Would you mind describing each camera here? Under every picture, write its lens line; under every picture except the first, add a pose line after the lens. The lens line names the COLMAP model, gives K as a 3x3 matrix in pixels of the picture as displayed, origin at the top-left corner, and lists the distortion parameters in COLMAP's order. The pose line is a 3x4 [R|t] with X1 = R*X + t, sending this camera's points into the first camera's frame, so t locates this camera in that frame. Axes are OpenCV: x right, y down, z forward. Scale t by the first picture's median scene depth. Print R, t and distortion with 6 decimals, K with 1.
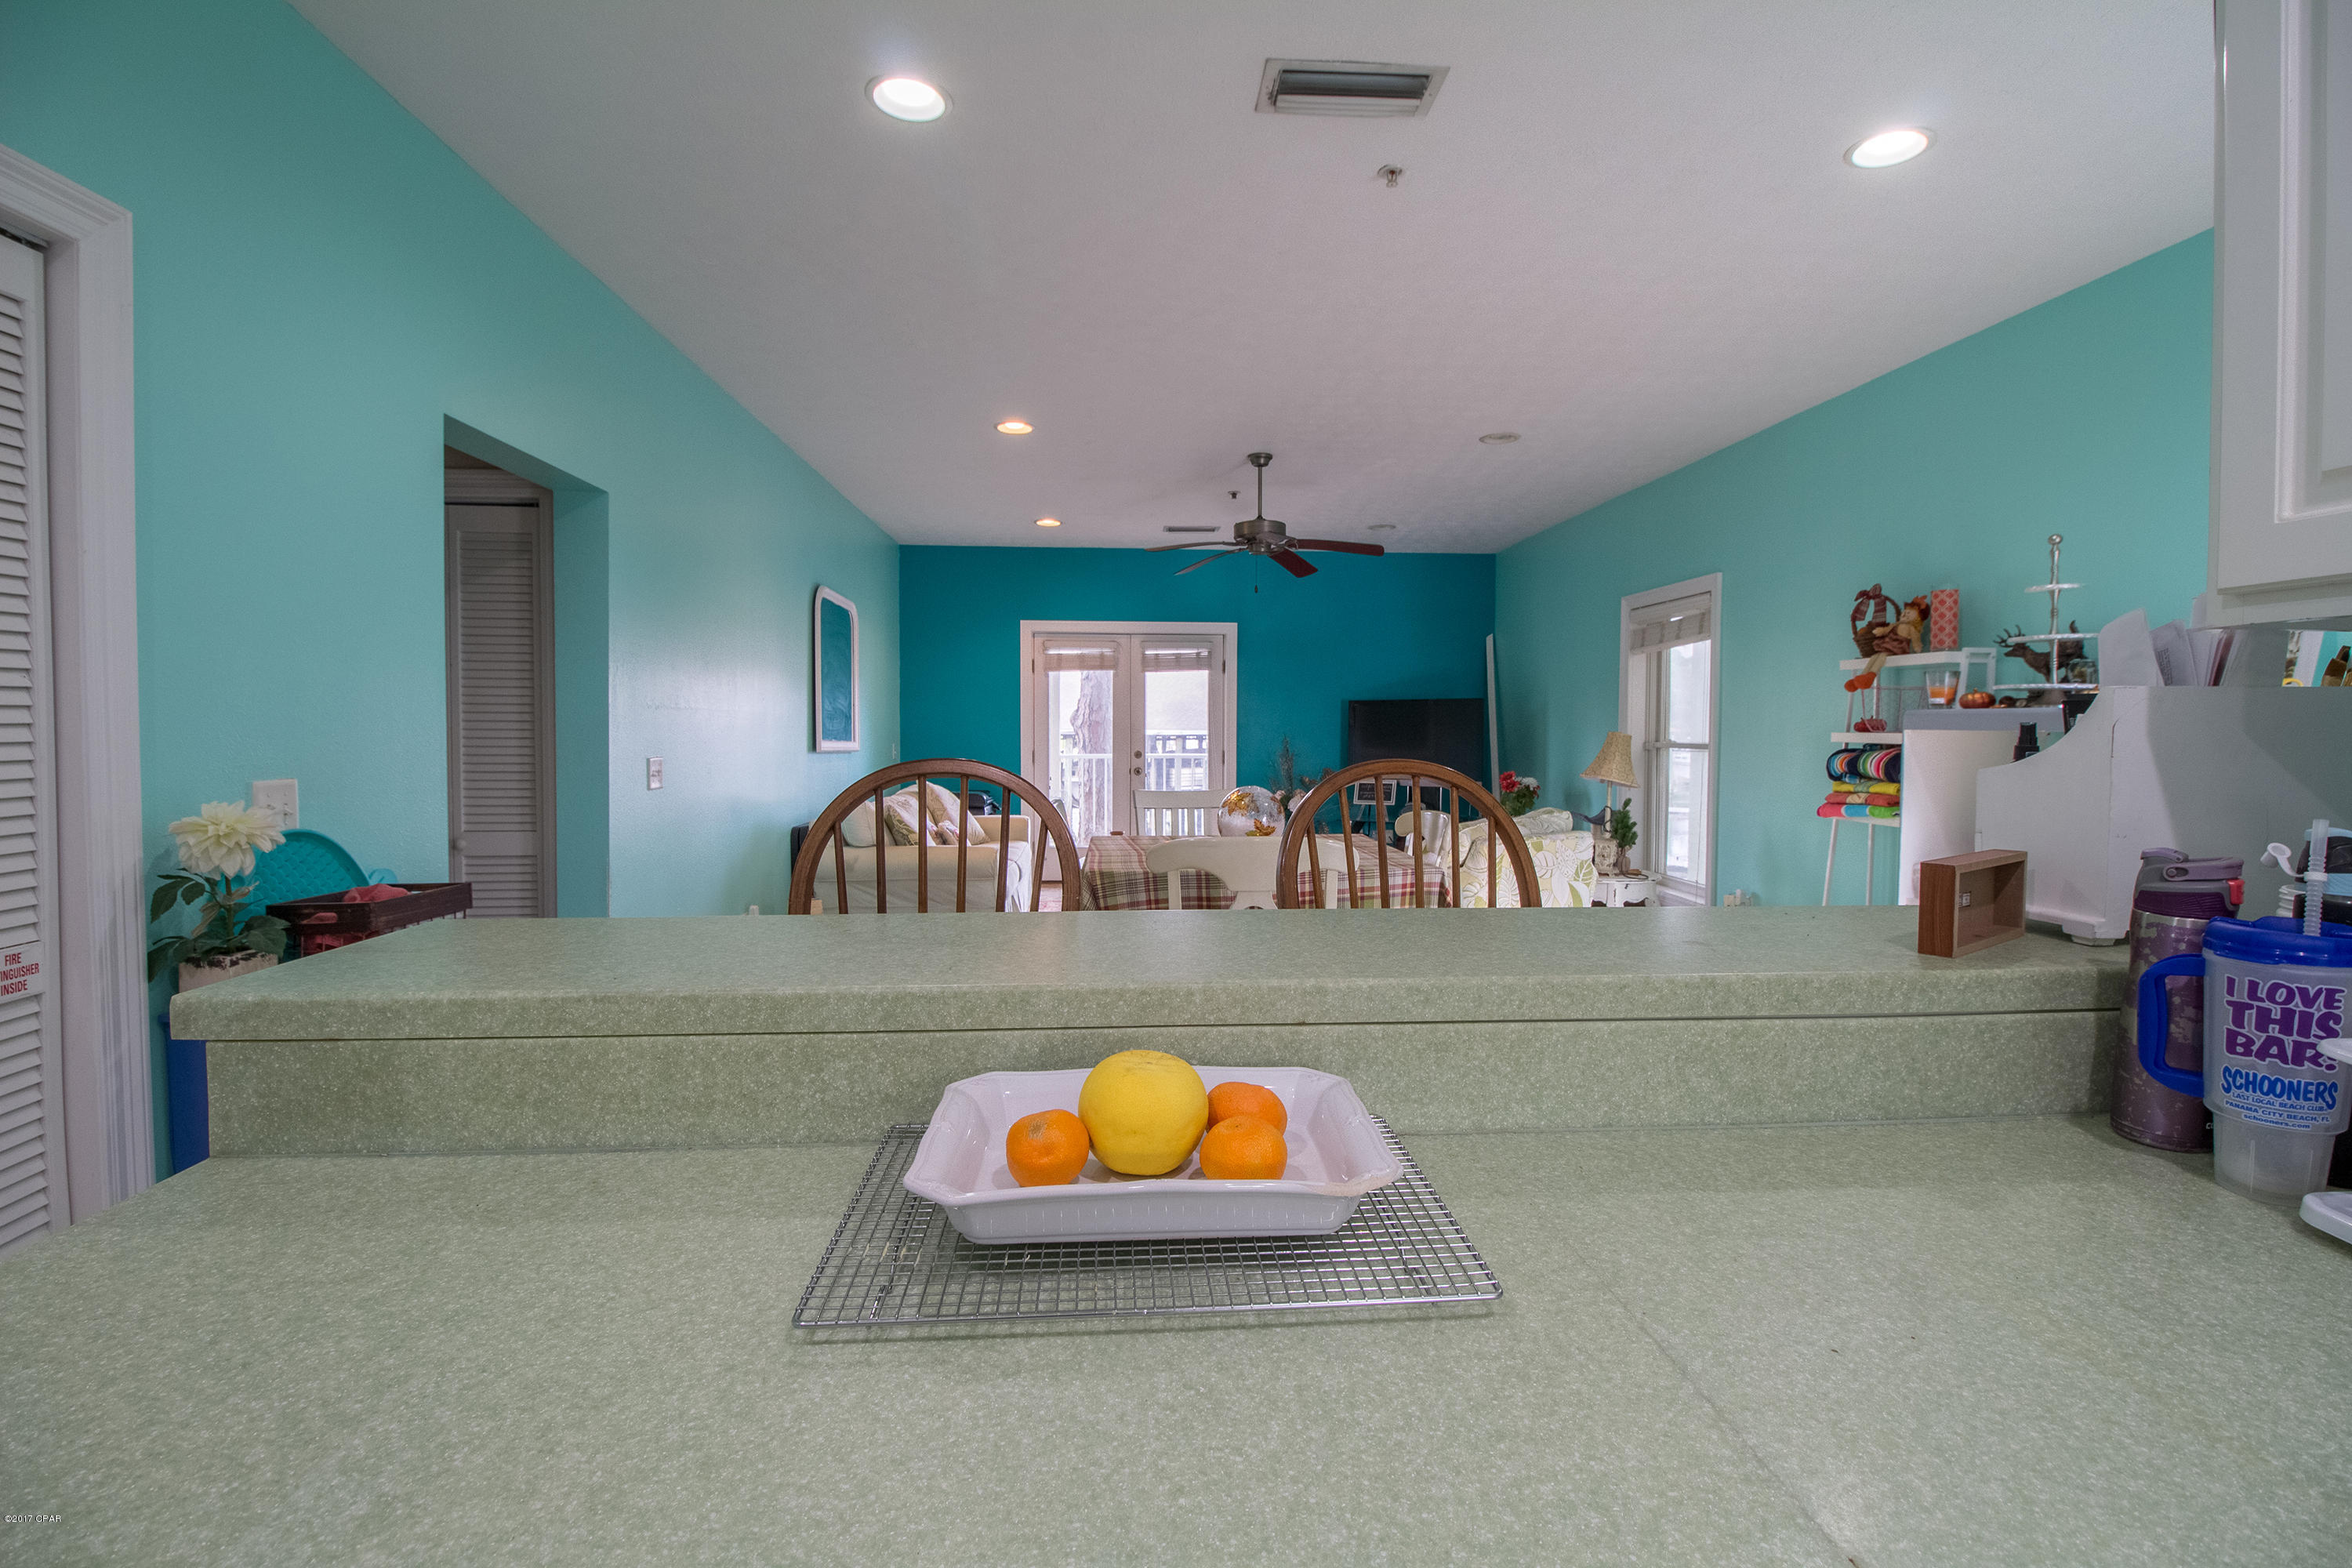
lens RADIAL K [[1092.1, 0, 1185.4], [0, 1092.1, 772.5], [0, 0, 1]] dist [0.002613, -0.015705]
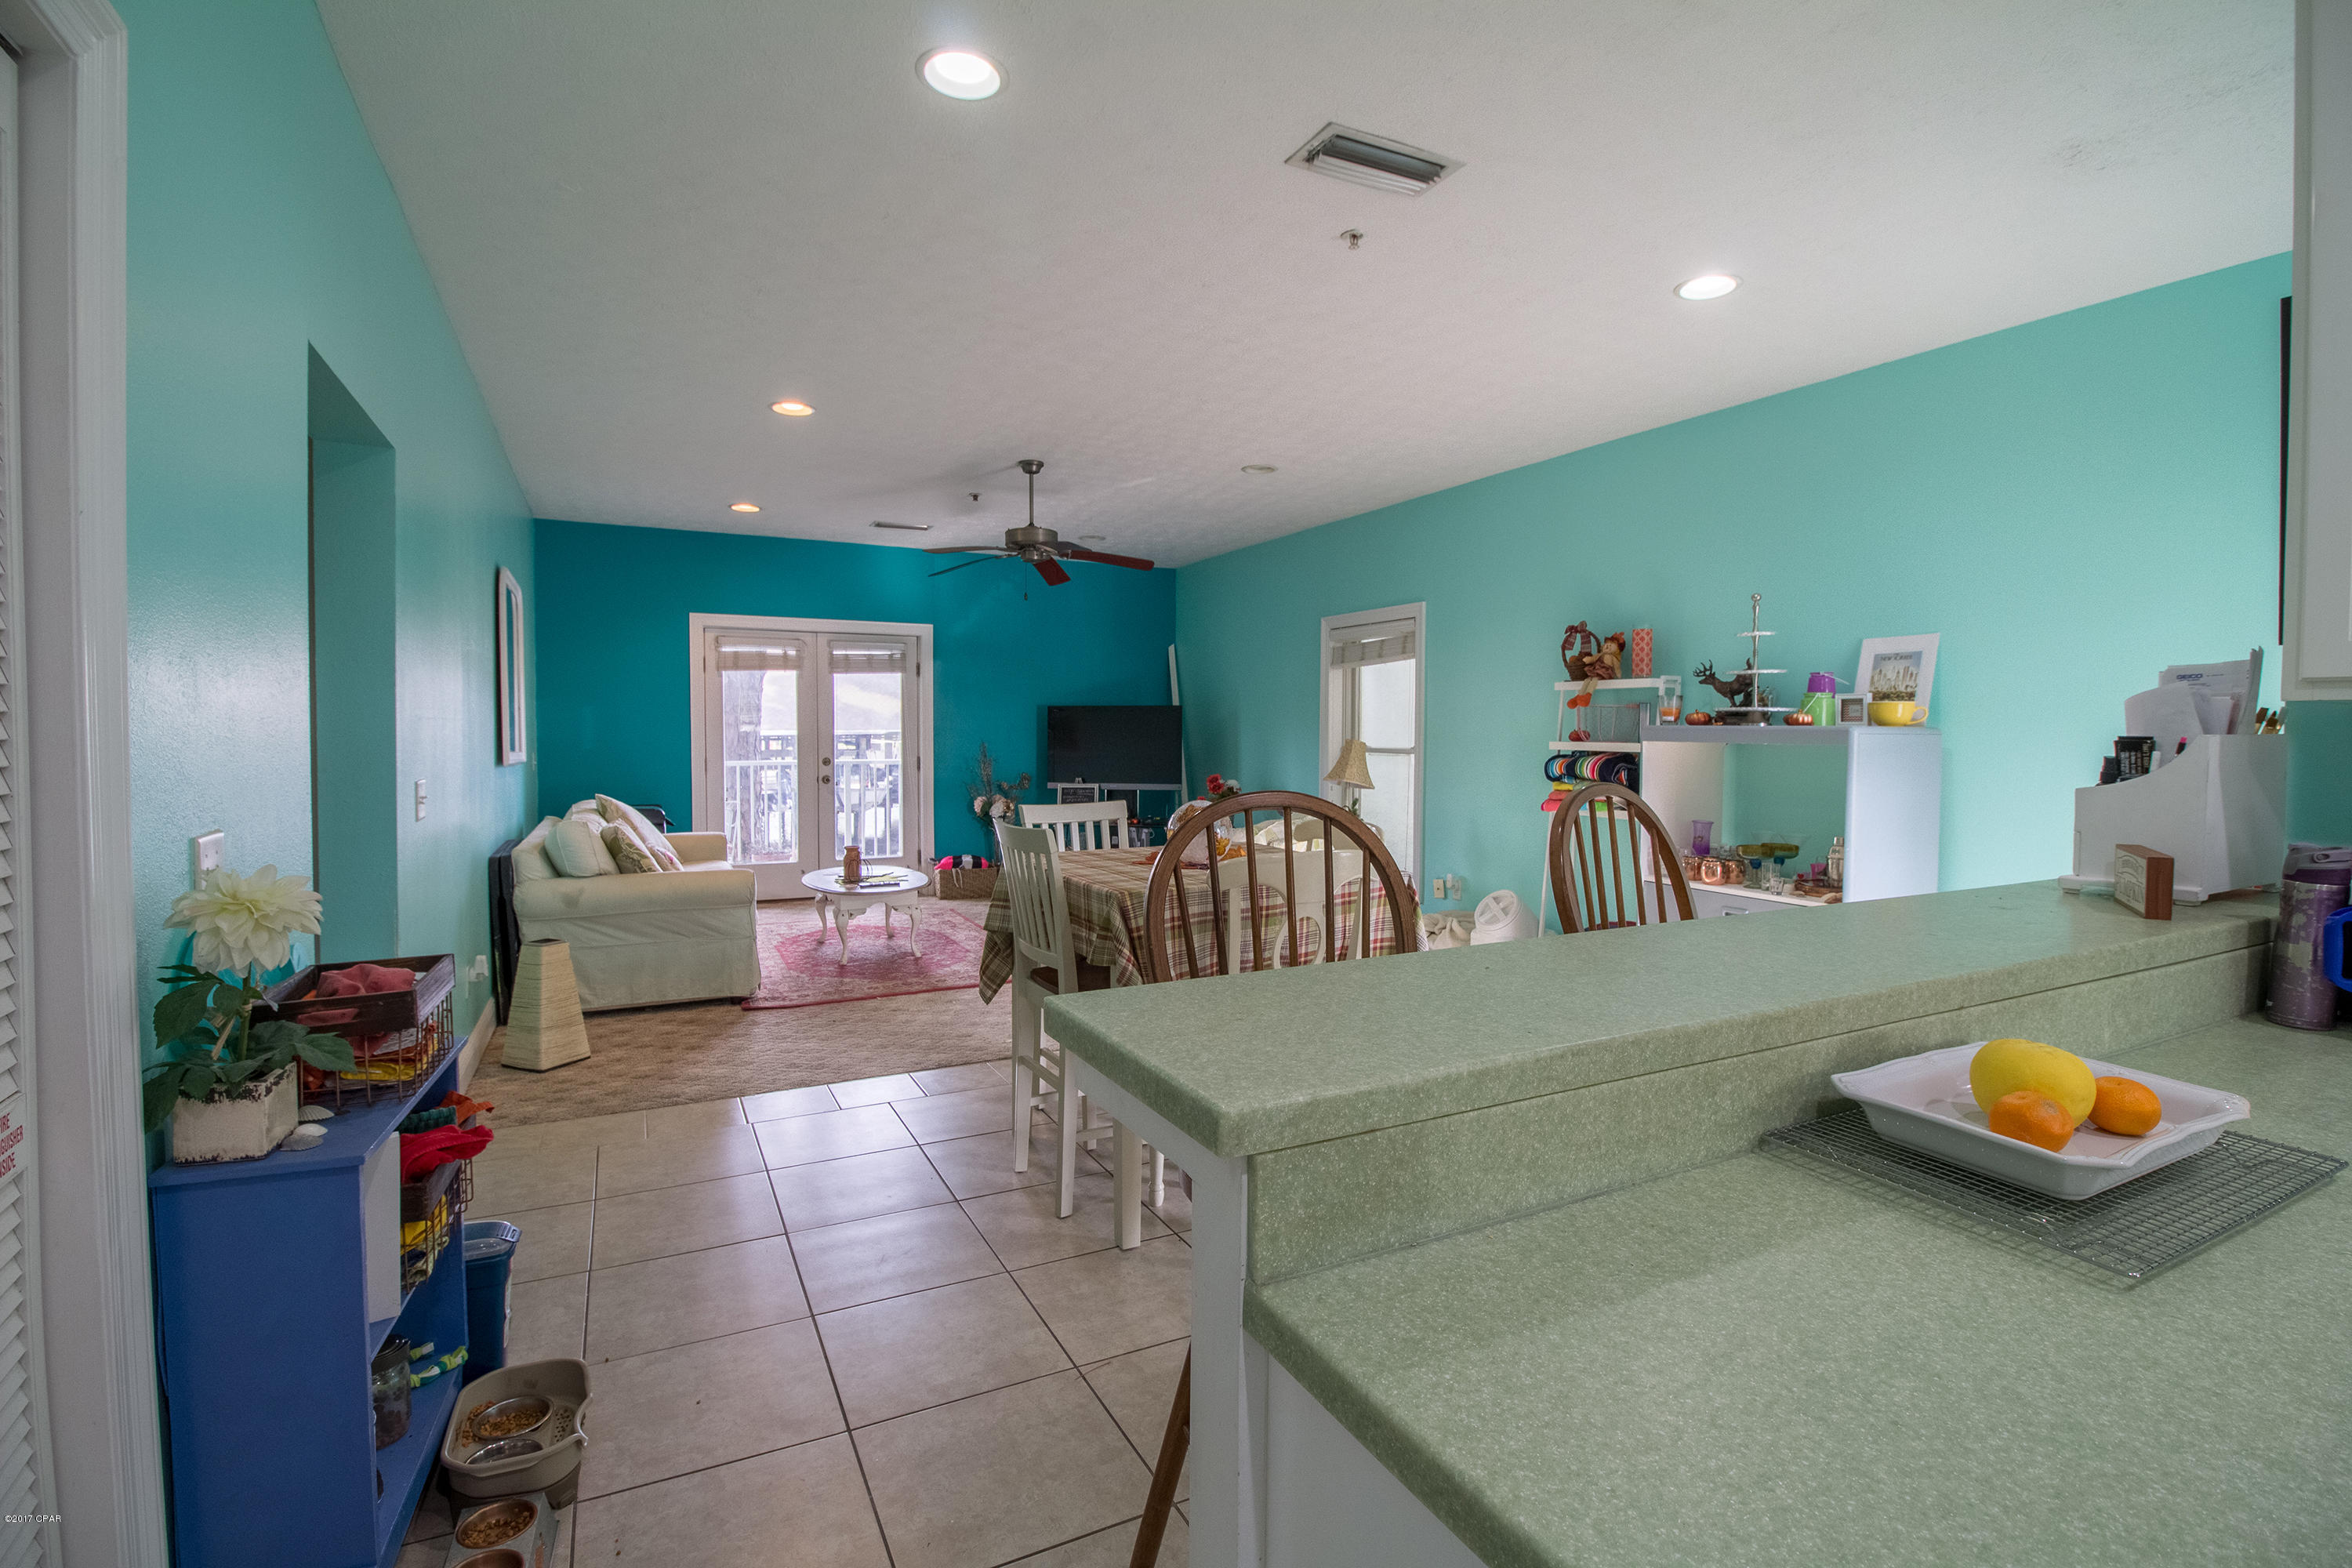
lens RADIAL K [[1092.1, 0, 1185.4], [0, 1092.1, 772.5], [0, 0, 1]] dist [0.002613, -0.015705]
pose [[0.919523, -0.015368, 0.392736, -0.210816], [0.014851, 0.999880, 0.004356, -0.010933], [-0.392756, 0.001827, 0.919641, 0.032897]]
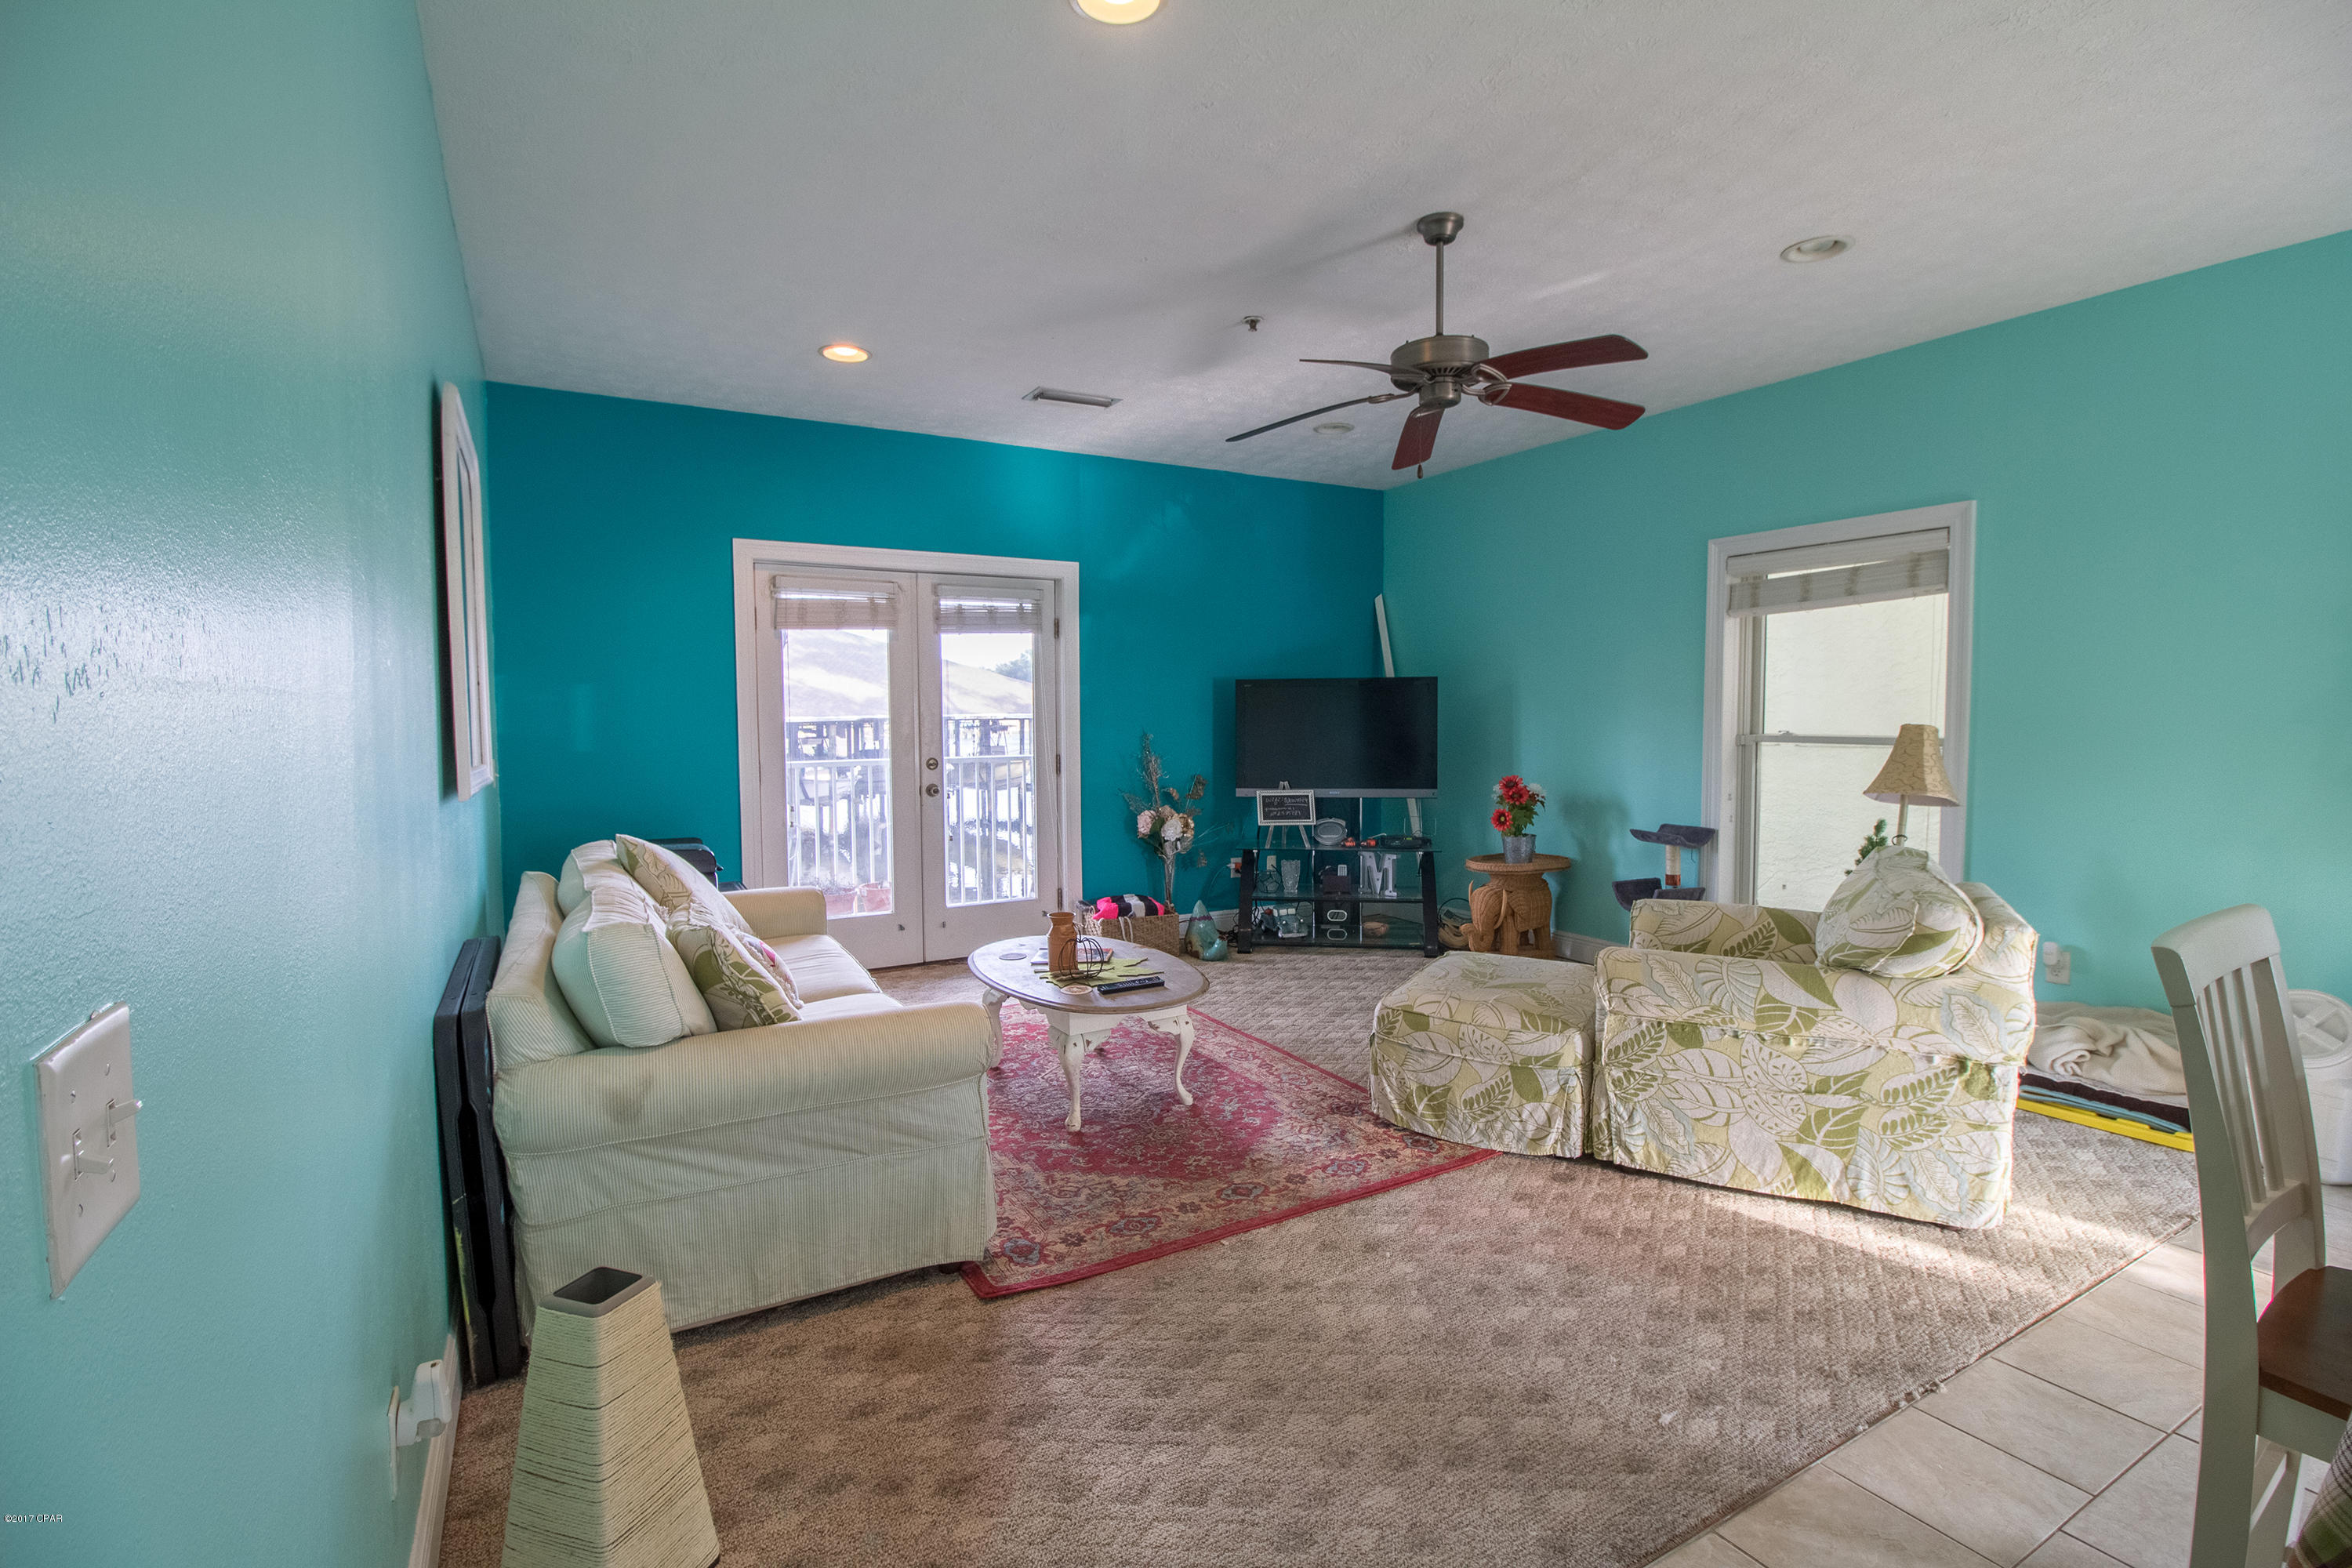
lens RADIAL K [[1087.3, 0, 1183.3], [0, 1087.3, 774.5], [0, 0, 1]] dist [0.001874, -0.015154]
pose [[0.898716, -0.034493, 0.437173, -0.310289], [0.027197, 0.999367, 0.022939, -0.034221], [-0.437687, -0.008726, 0.899085, 0.608211]]
